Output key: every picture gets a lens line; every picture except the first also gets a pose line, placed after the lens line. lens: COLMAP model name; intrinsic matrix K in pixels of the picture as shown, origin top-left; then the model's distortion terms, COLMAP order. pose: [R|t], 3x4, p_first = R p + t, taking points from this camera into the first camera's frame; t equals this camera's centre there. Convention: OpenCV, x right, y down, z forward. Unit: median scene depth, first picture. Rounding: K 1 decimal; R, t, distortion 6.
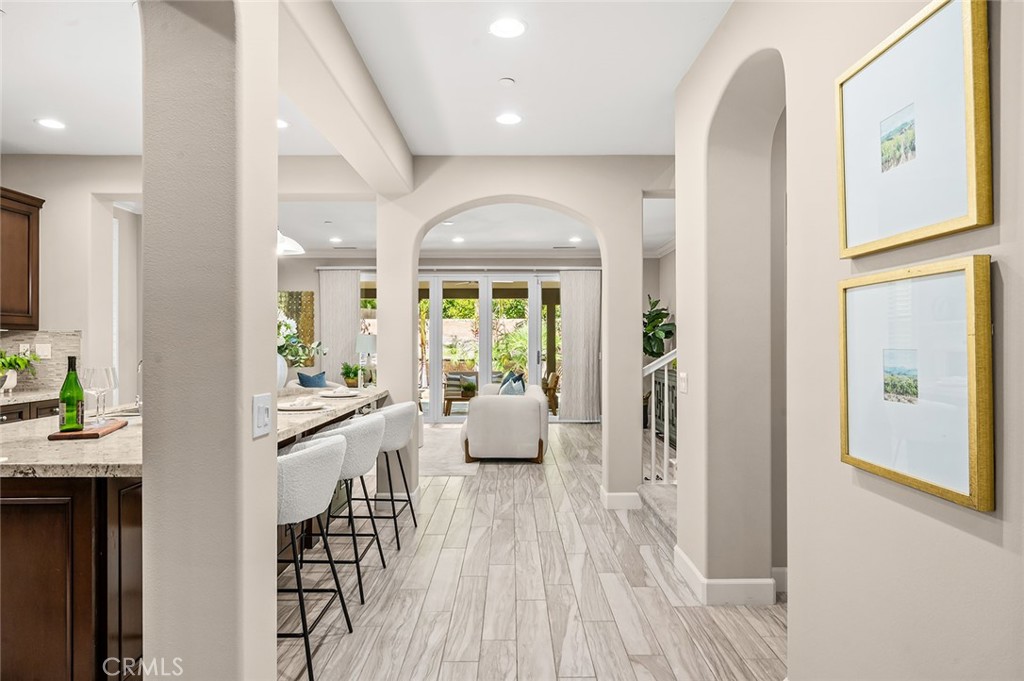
lens RADIAL K [[596.4, 0, 503.7], [0, 596.4, 340.5], [0, 0, 1]] dist [-0.003986, -0.000824]
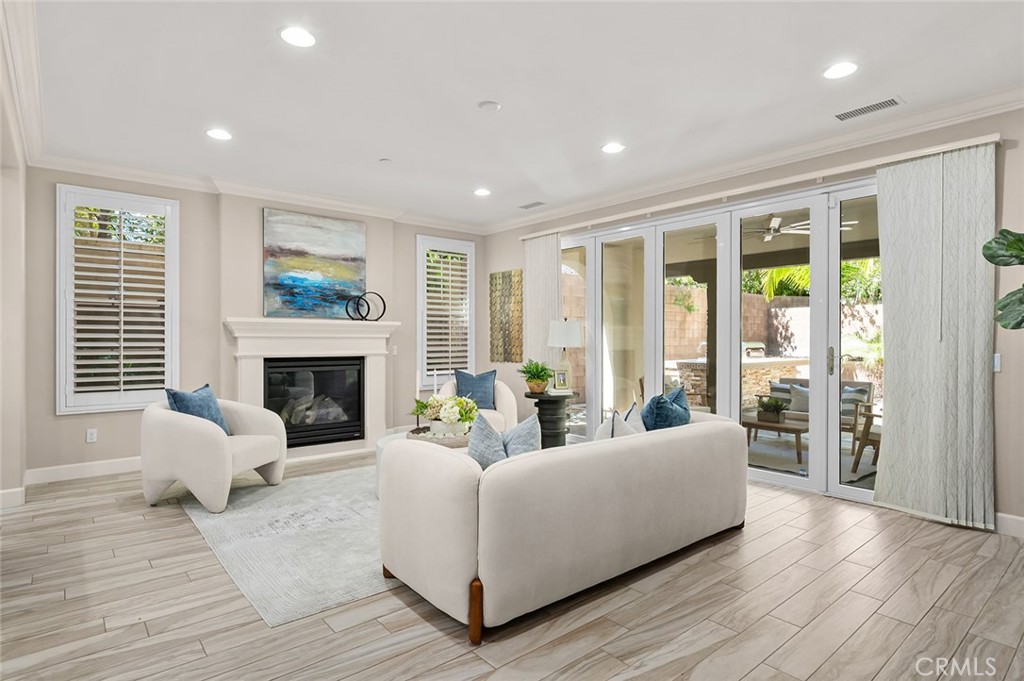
lens RADIAL K [[538.8, 0, 510.4], [0, 538.8, 344.2], [0, 0, 1]] dist [0.001912, -0.001169]
pose [[0.655013, 0.010020, -0.755551, 0.476185], [0.000771, 0.999903, 0.013929, 0.018939], [0.755617, -0.009706, 0.654941, 1.131986]]
